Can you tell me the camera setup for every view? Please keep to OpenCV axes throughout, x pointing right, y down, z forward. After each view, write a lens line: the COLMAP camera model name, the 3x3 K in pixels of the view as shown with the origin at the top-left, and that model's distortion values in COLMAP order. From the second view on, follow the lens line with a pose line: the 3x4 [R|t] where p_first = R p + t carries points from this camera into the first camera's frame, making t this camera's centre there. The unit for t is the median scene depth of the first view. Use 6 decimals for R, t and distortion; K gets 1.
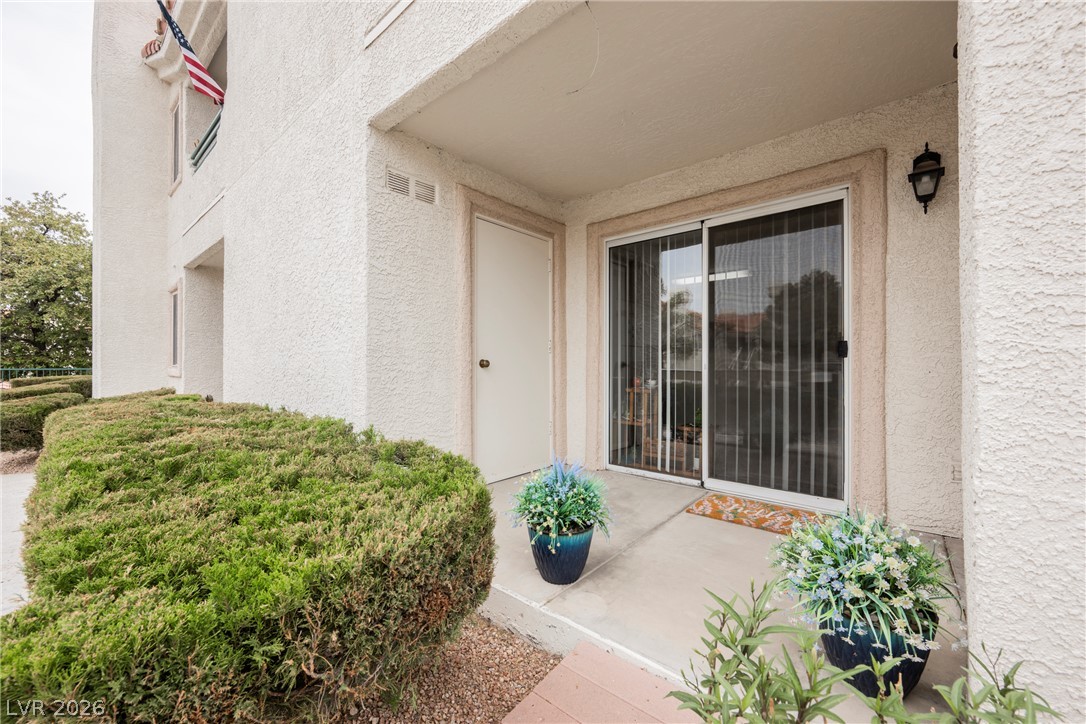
lens RADIAL K [[441.7, 0, 543.0], [0, 441.7, 362.0], [0, 0, 1]] dist [-0.001056, -0.000226]
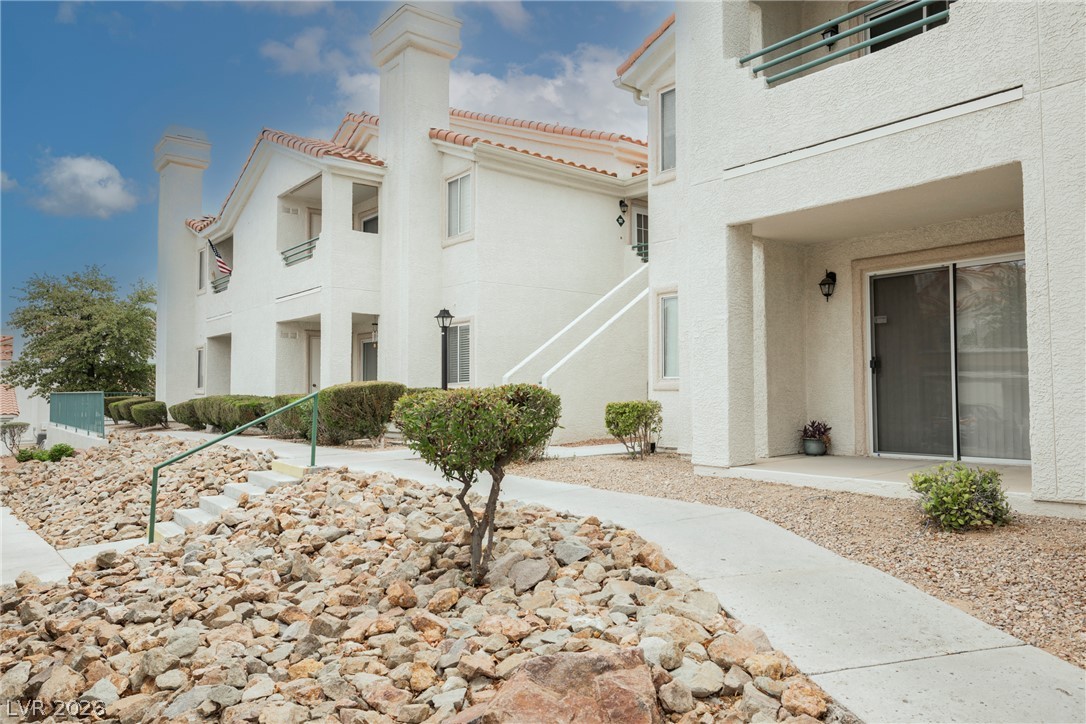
lens RADIAL K [[734.2, 0, 543.0], [0, 734.2, 362.0], [0, 0, 1]] dist [0.000321, -0.000002]
pose [[0.988891, -0.007505, -0.148455, 1.313084], [0.001696, 0.999229, -0.039217, 0.026447], [0.148634, 0.038530, 0.988141, -2.285919]]
